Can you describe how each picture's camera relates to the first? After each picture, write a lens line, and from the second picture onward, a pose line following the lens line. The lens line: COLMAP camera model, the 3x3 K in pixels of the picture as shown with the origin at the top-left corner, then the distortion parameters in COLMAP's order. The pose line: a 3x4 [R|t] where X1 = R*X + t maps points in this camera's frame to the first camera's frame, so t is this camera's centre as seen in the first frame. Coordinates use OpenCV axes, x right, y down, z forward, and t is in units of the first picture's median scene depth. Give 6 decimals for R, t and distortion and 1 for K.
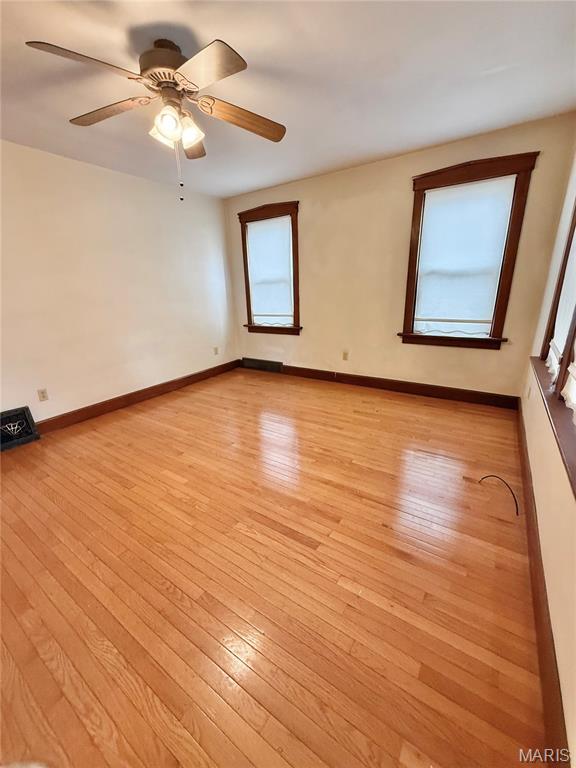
lens RADIAL K [[307.7, 0, 288.5], [0, 307.7, 379.3], [0, 0, 1]] dist [0.000802, 0.000005]
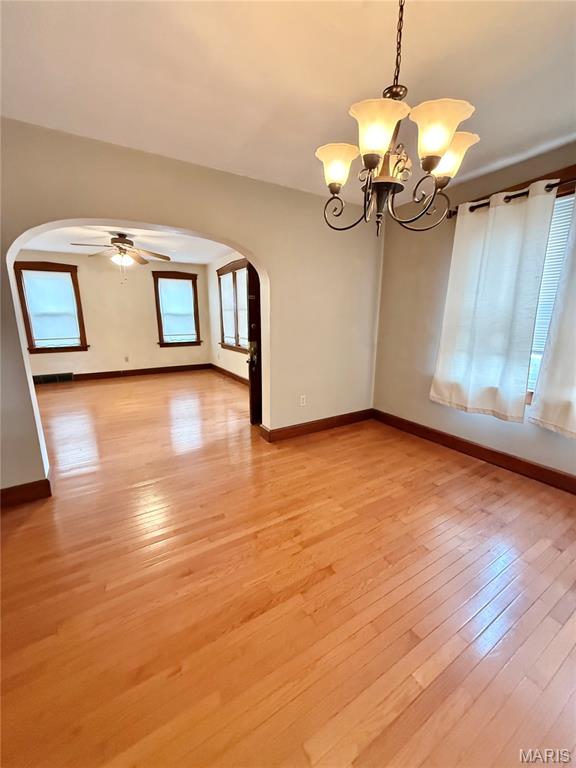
lens RADIAL K [[307.7, 0, 288.4], [0, 307.7, 387.2], [0, 0, 1]] dist [0.000802, 0.000005]
pose [[0.417367, -0.177467, 0.891241, -0.931252], [0.249000, 0.965544, 0.075656, 0.158032], [-0.873959, 0.190343, 0.447175, -0.485408]]
